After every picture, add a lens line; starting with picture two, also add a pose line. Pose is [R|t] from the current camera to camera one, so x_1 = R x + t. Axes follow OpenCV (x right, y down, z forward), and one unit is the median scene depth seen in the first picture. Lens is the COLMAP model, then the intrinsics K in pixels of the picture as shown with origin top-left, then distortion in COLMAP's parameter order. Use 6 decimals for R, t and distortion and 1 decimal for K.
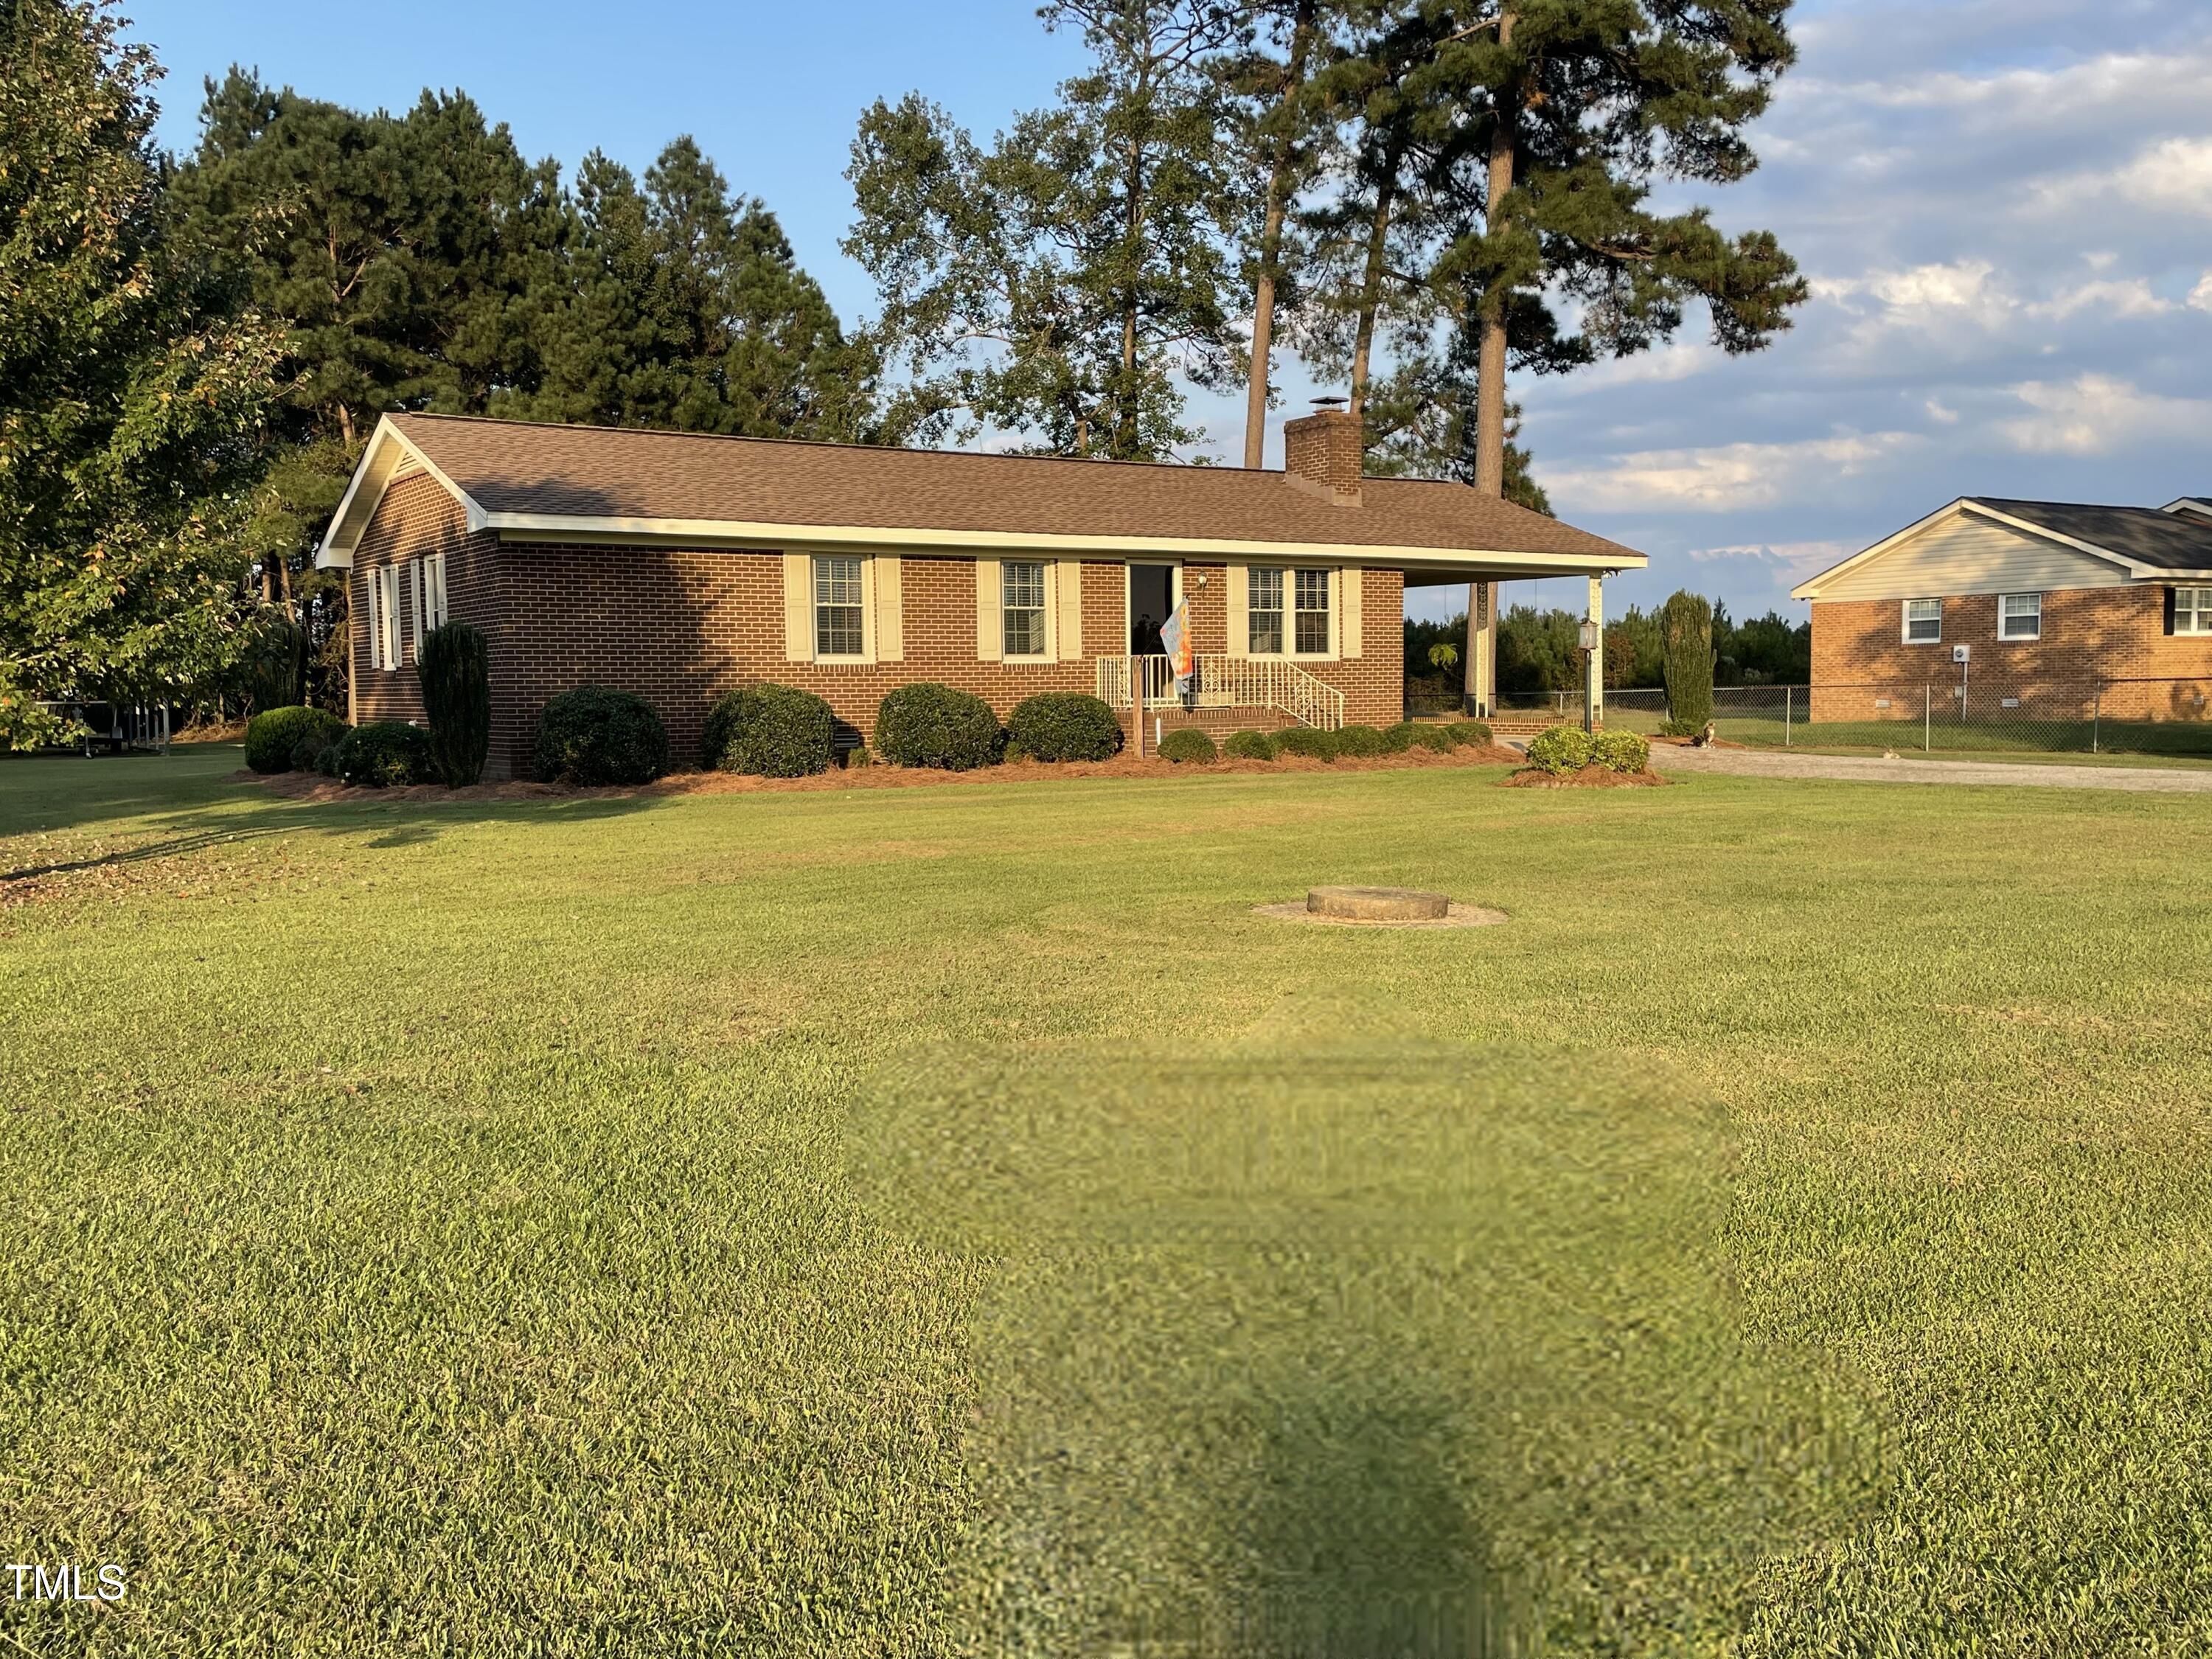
lens RADIAL K [[1968.5, 0, 1098.4], [0, 1968.5, 847.4], [0, 0, 1]] dist [0.066119, -0.059766]
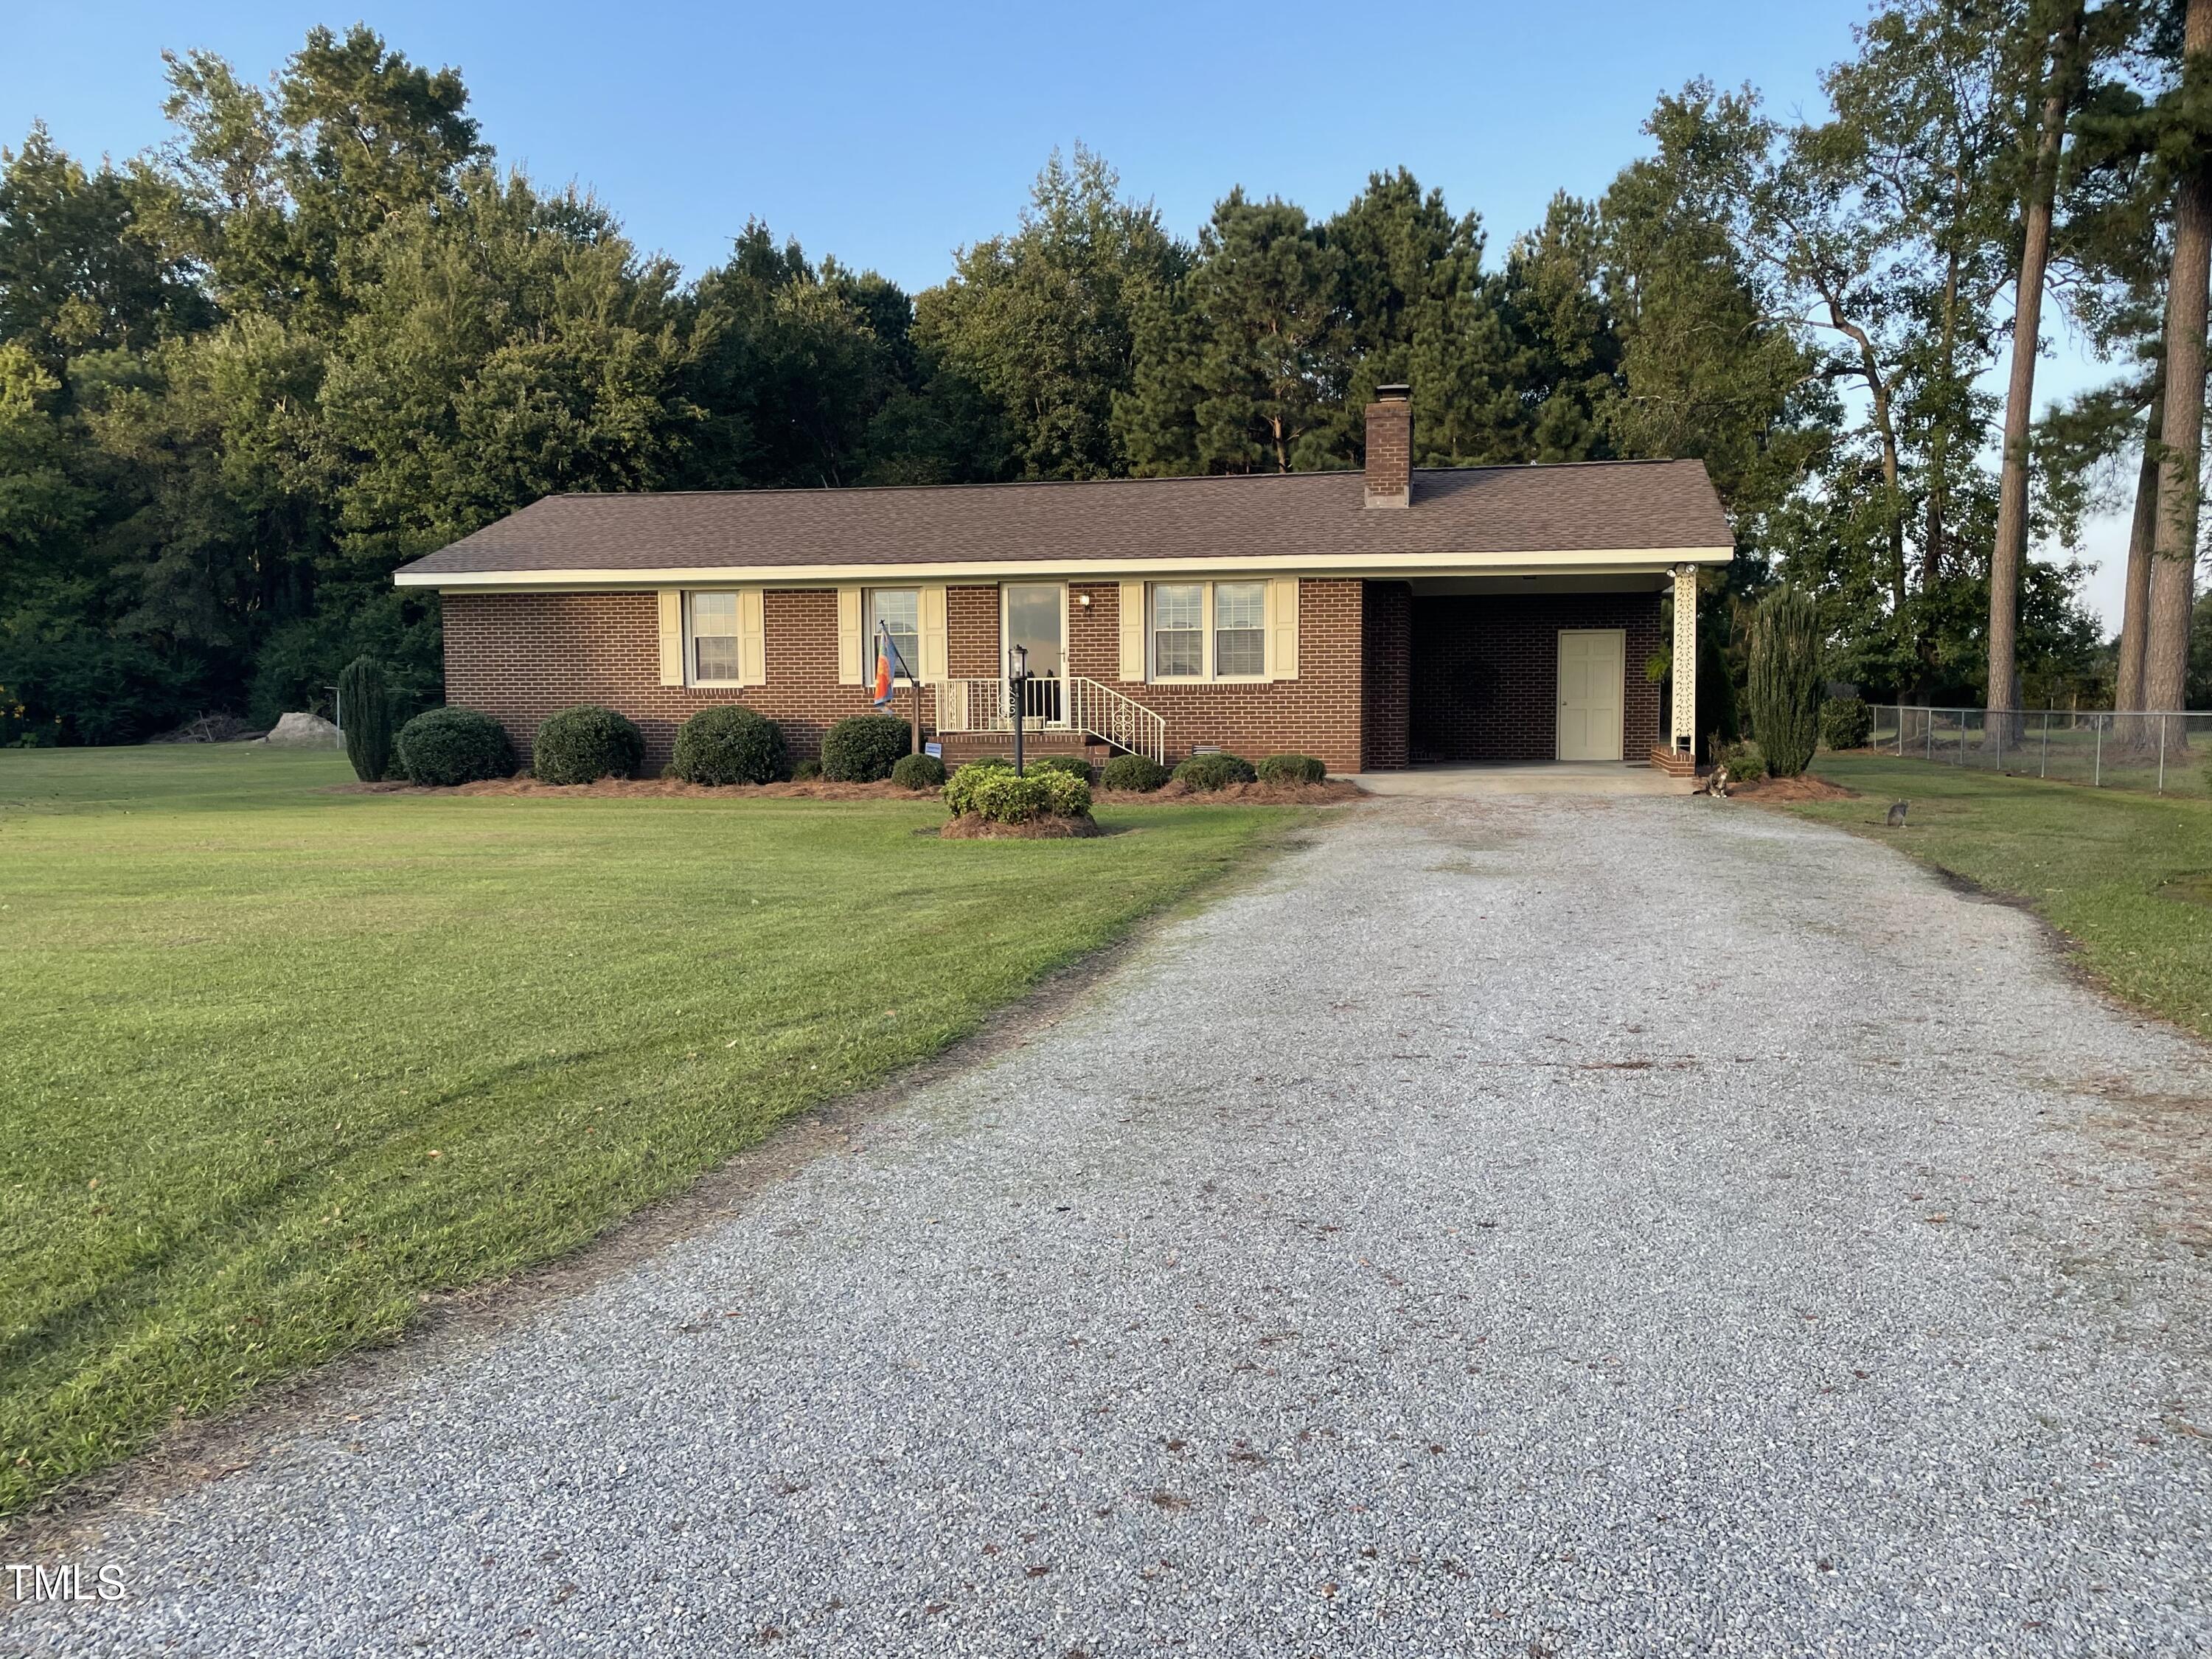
lens RADIAL K [[1780.8, 0, 1126.2], [0, 1780.8, 832.4], [0, 0, 1]] dist [0.080190, -0.084295]
pose [[0.711421, 0.059620, -0.700232, 0.608429], [-0.058664, 0.997955, 0.025368, -0.039546], [0.700313, 0.023032, 0.713464, 0.339711]]
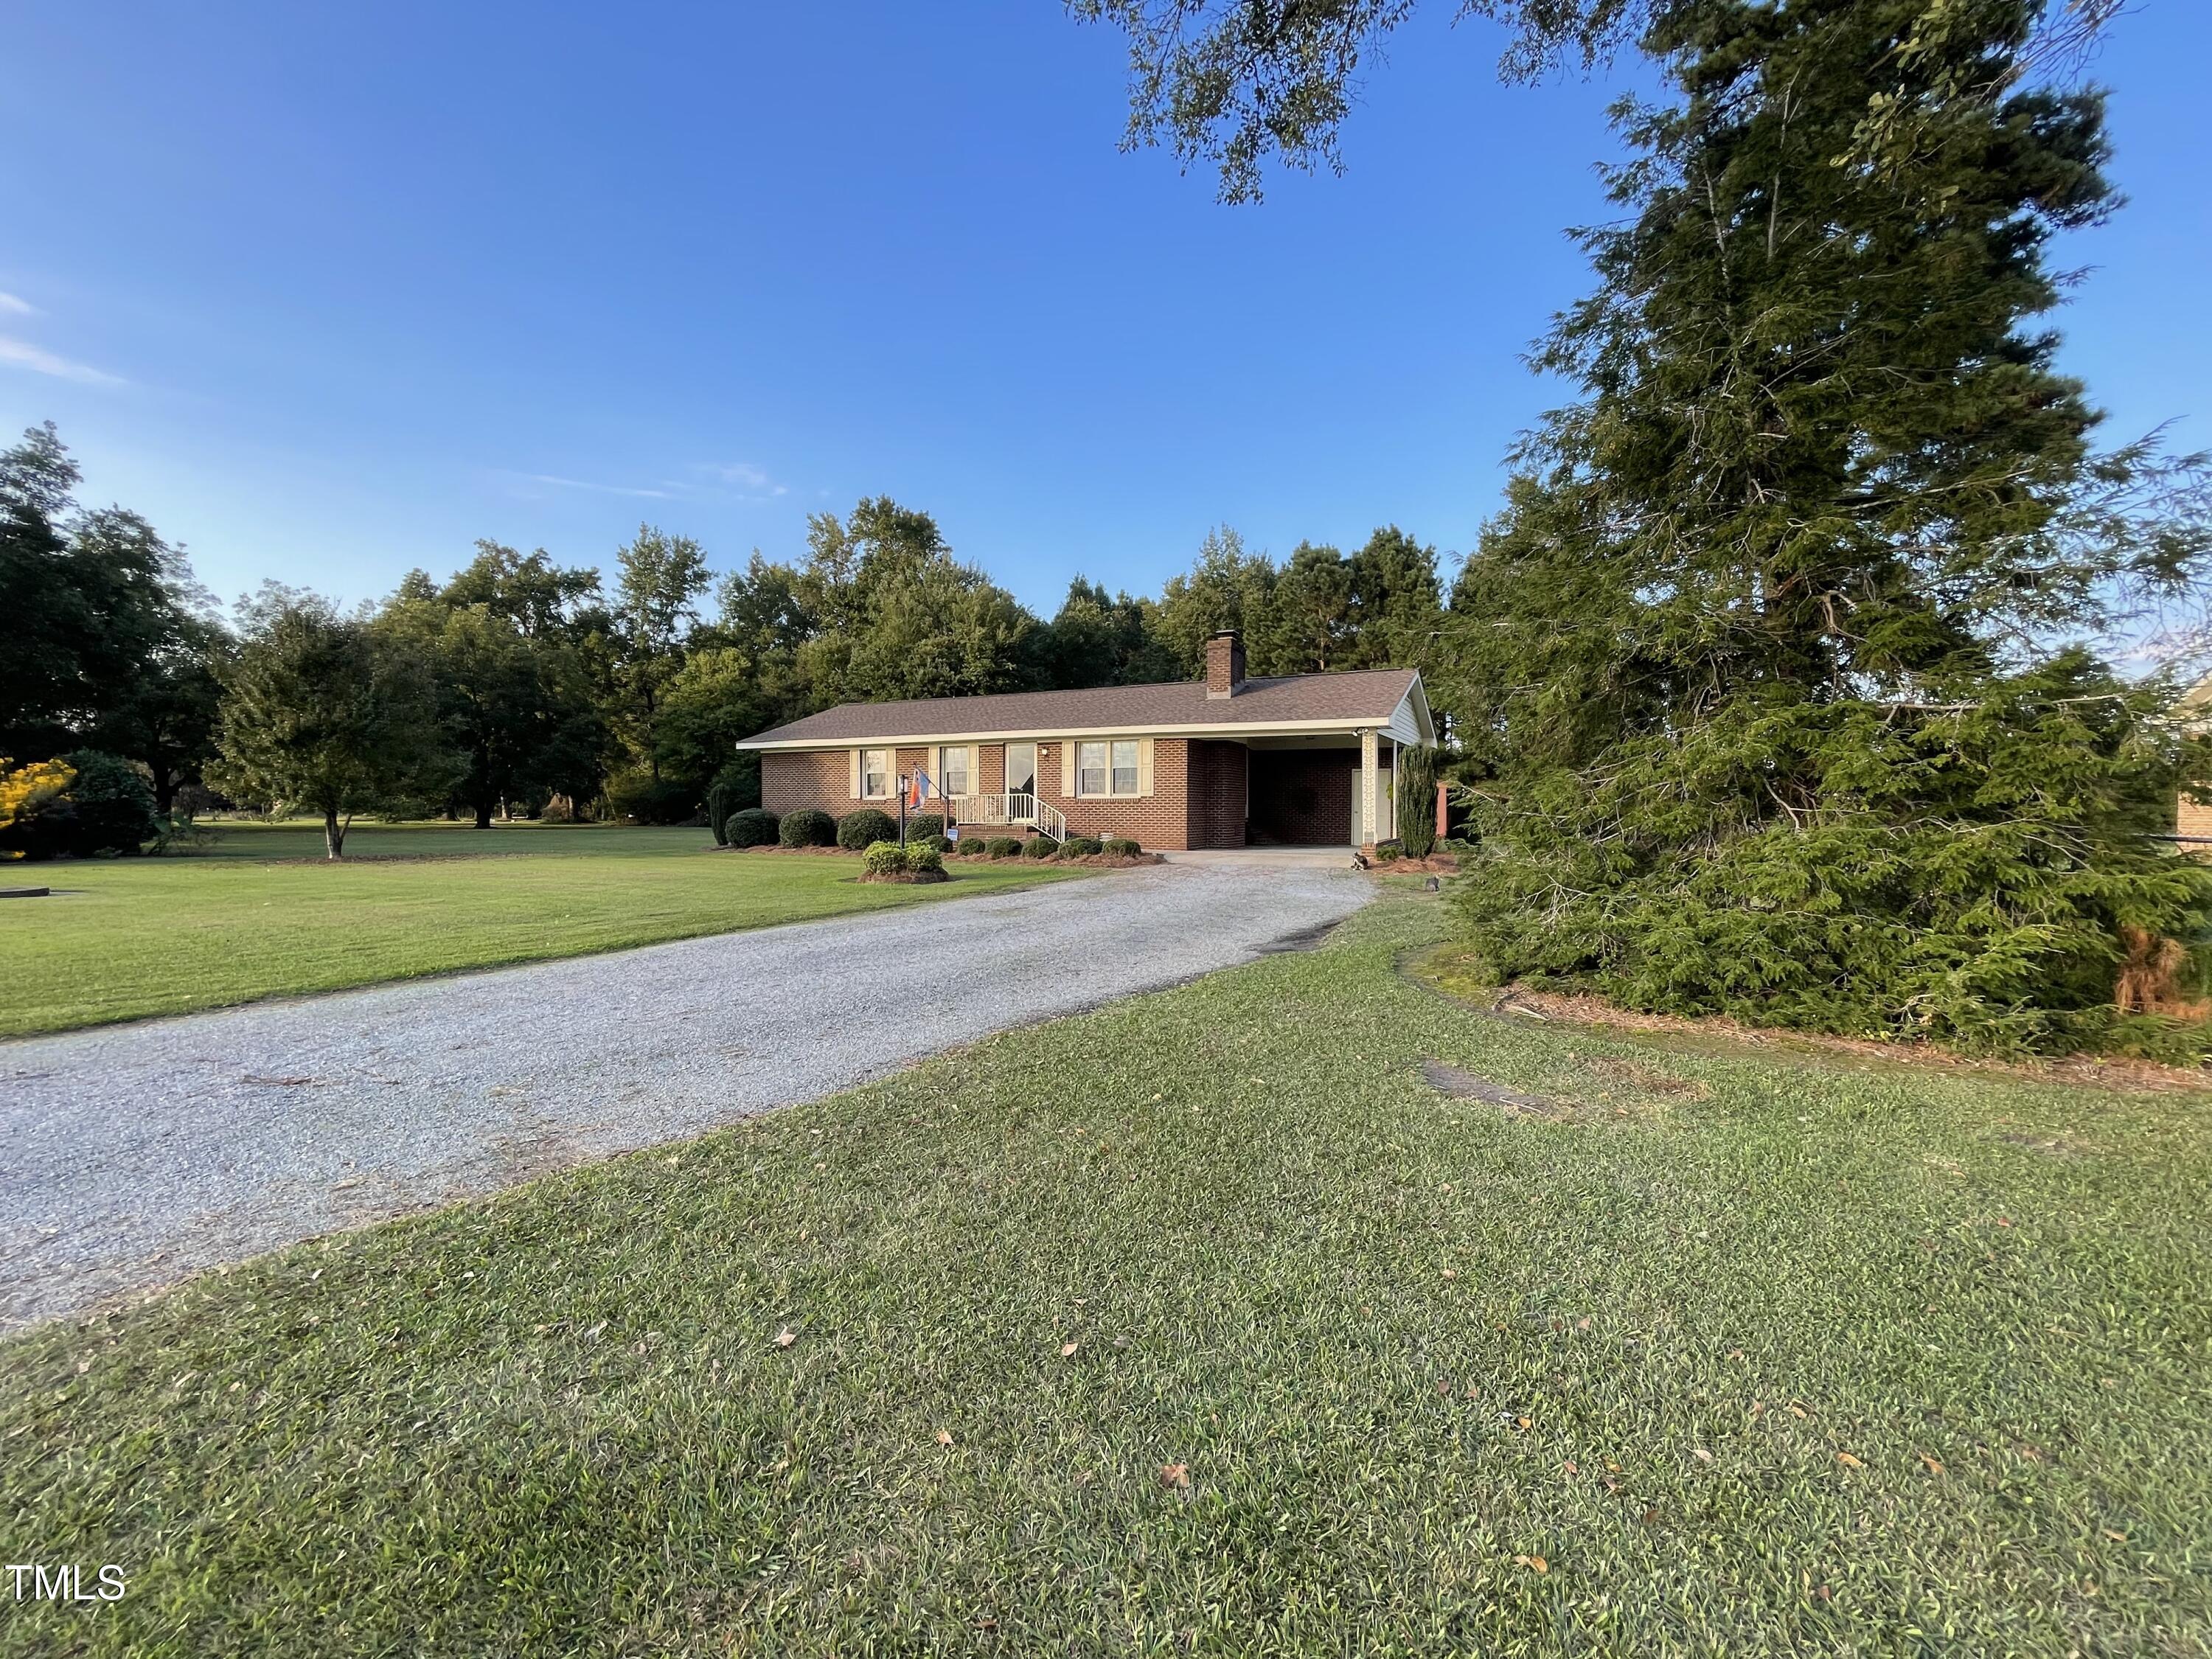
lens RADIAL K [[890.0, 0, 1117.2], [0, 890.0, 825.1], [0, 0, 1]] dist [-0.003402, -0.000589]
pose [[0.527213, 0.028079, -0.849269, 0.676087], [-0.077134, 0.996909, -0.014923, -0.055769], [0.846225, 0.073375, 0.527749, 0.559474]]
